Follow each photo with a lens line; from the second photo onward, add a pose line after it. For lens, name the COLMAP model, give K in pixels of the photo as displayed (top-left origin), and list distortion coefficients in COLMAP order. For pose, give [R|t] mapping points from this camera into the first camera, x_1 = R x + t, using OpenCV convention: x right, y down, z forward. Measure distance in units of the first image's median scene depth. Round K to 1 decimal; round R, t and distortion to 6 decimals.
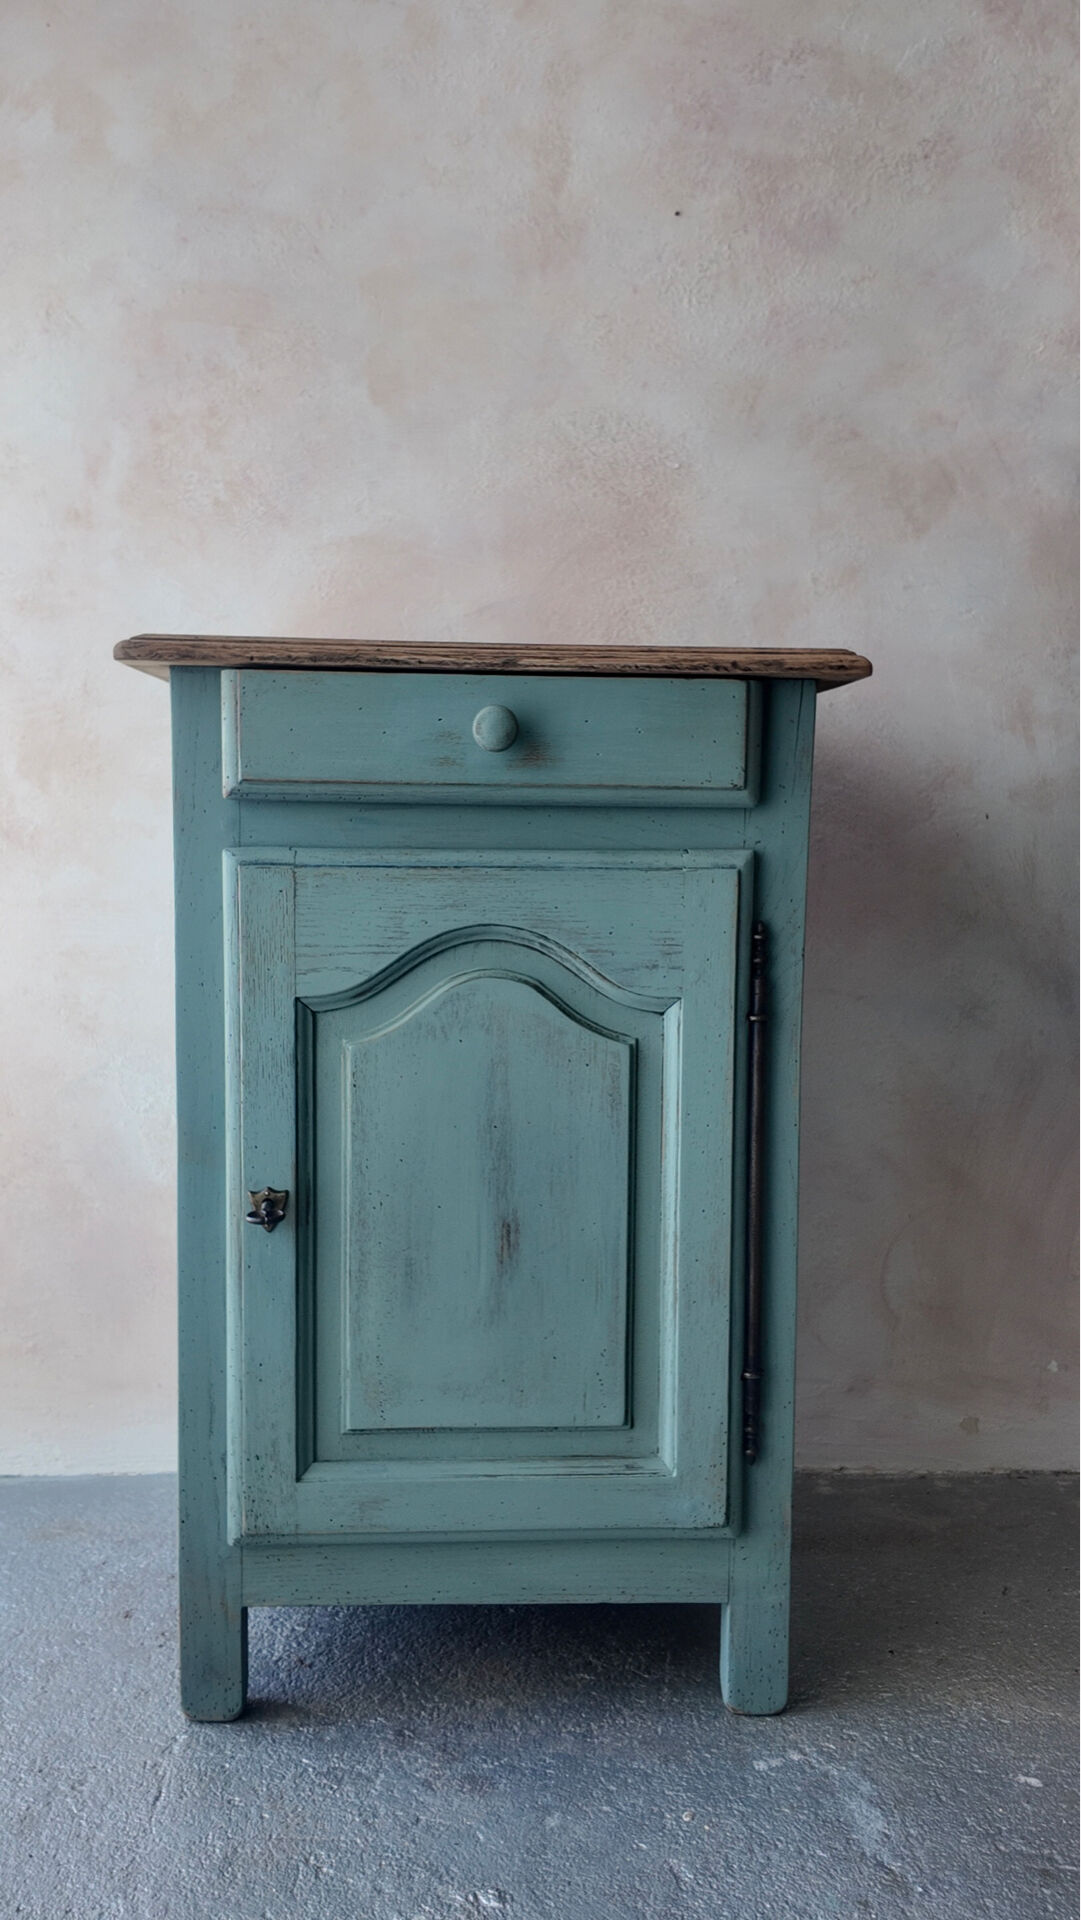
lens RADIAL K [[1525.8, 0, 536.6], [0, 1525.8, 953.5], [0, 0, 1]] dist [0.055888, -0.073511]
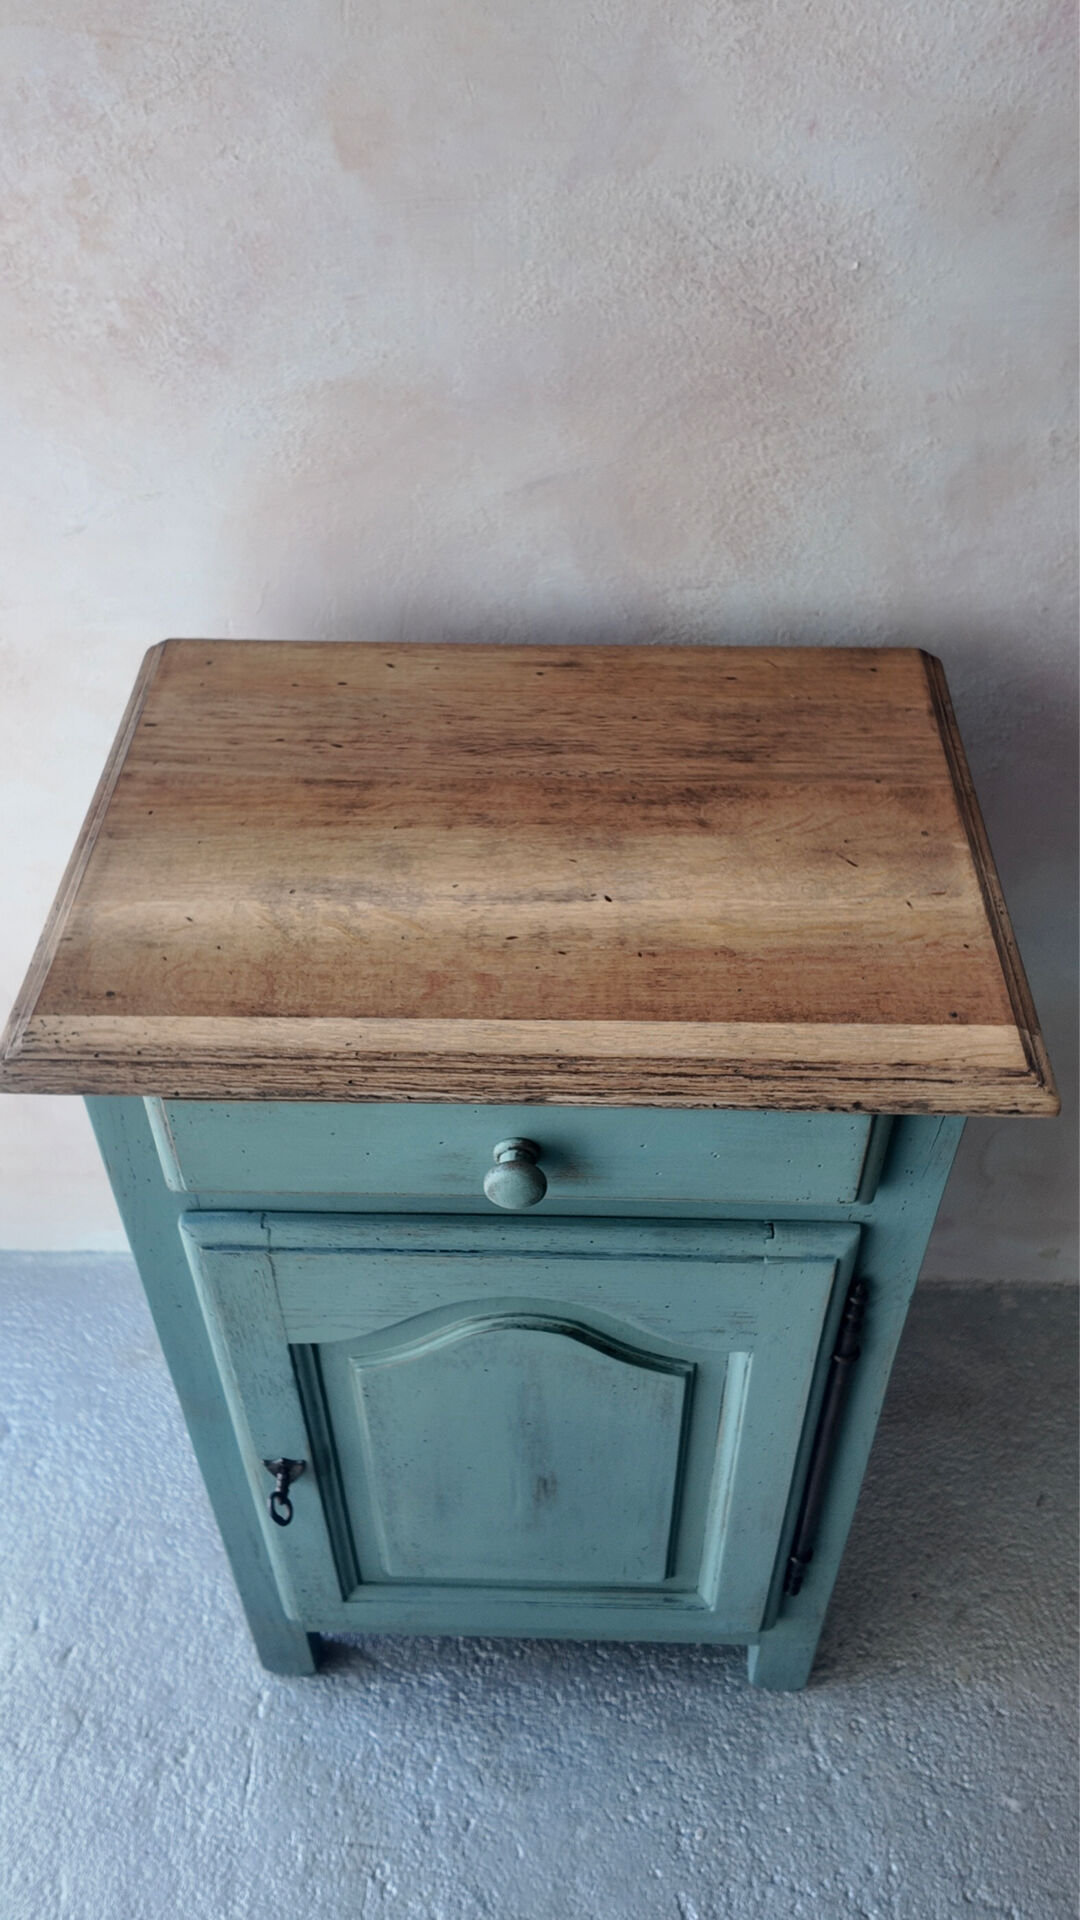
lens RADIAL K [[1559.8, 0, 532.7], [0, 1559.8, 968.1], [0, 0, 1]] dist [0.059790, -0.093881]
pose [[0.996614, 0.041179, -0.071173, 0.028818], [0.012447, 0.780045, 0.625600, -0.657485], [0.081280, -0.624367, 0.776890, 0.457683]]
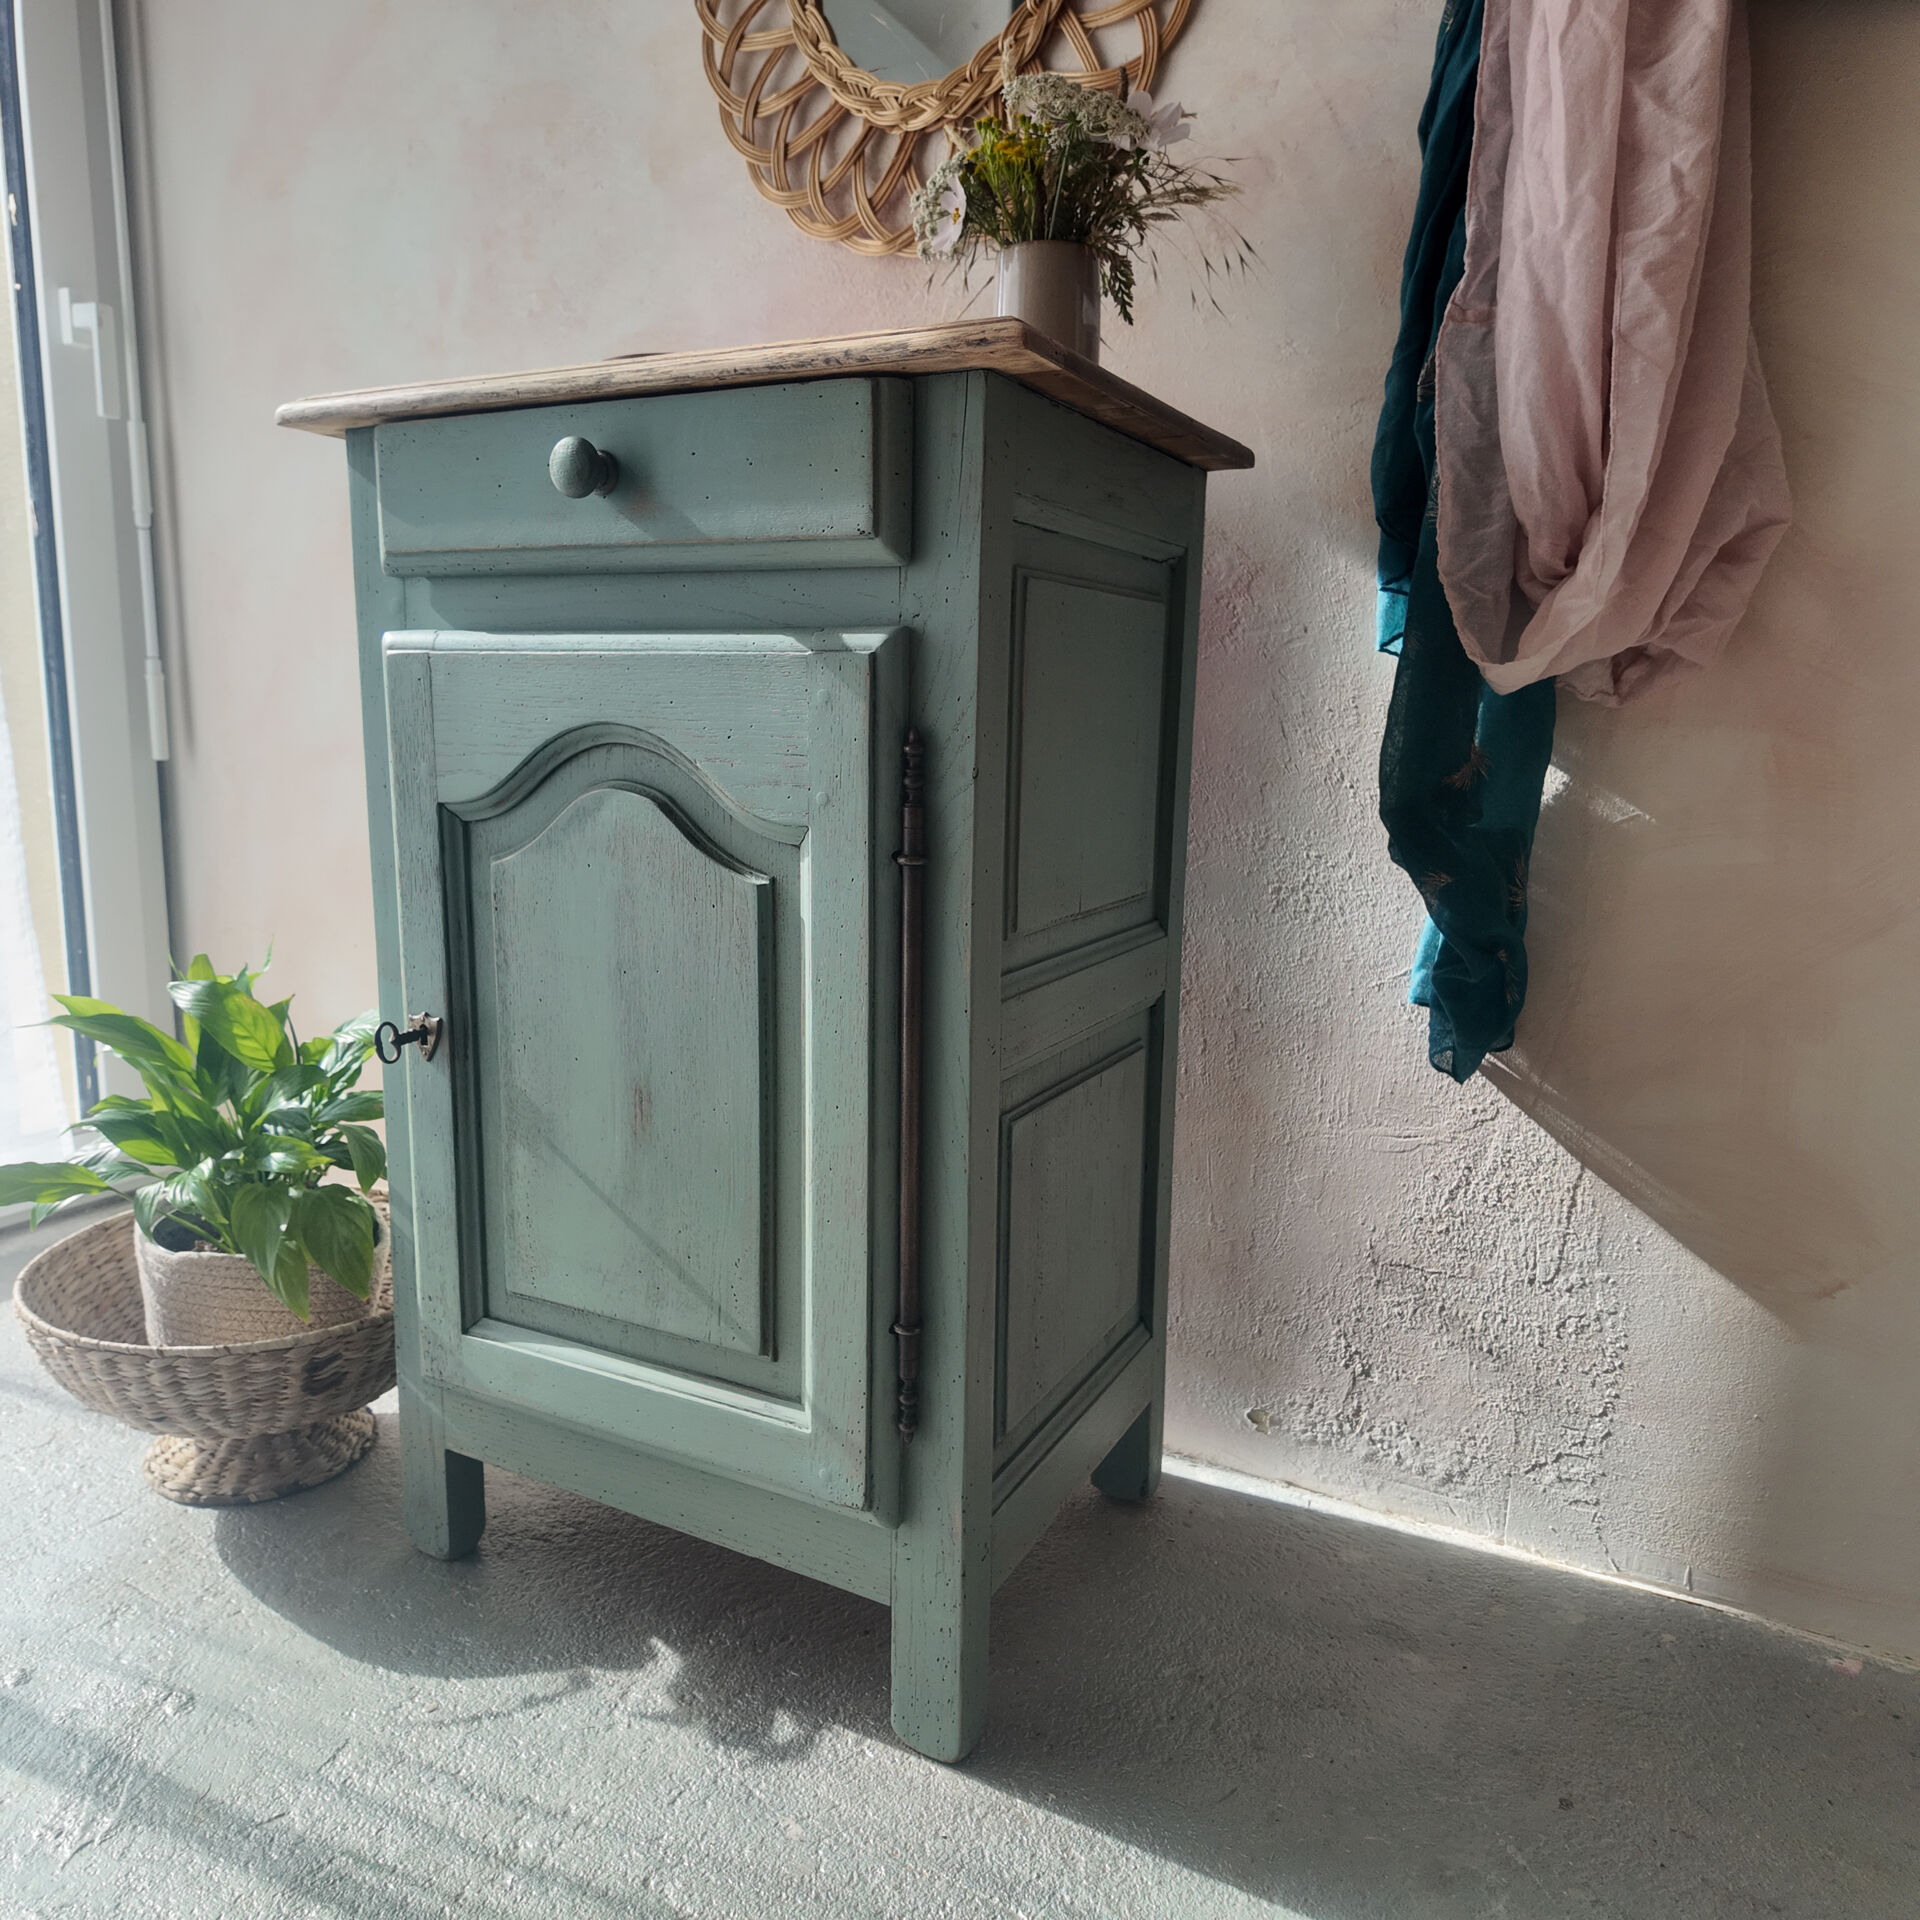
lens RADIAL K [[1436.7, 0, 952.2], [0, 1436.7, 975.0], [0, 0, 1]] dist [0.018298, -0.019142]
pose [[0.863135, 0.104070, -0.494133, 0.700186], [-0.069976, 0.993742, 0.087063, 0.037450], [0.500101, -0.040569, 0.865016, 0.417695]]
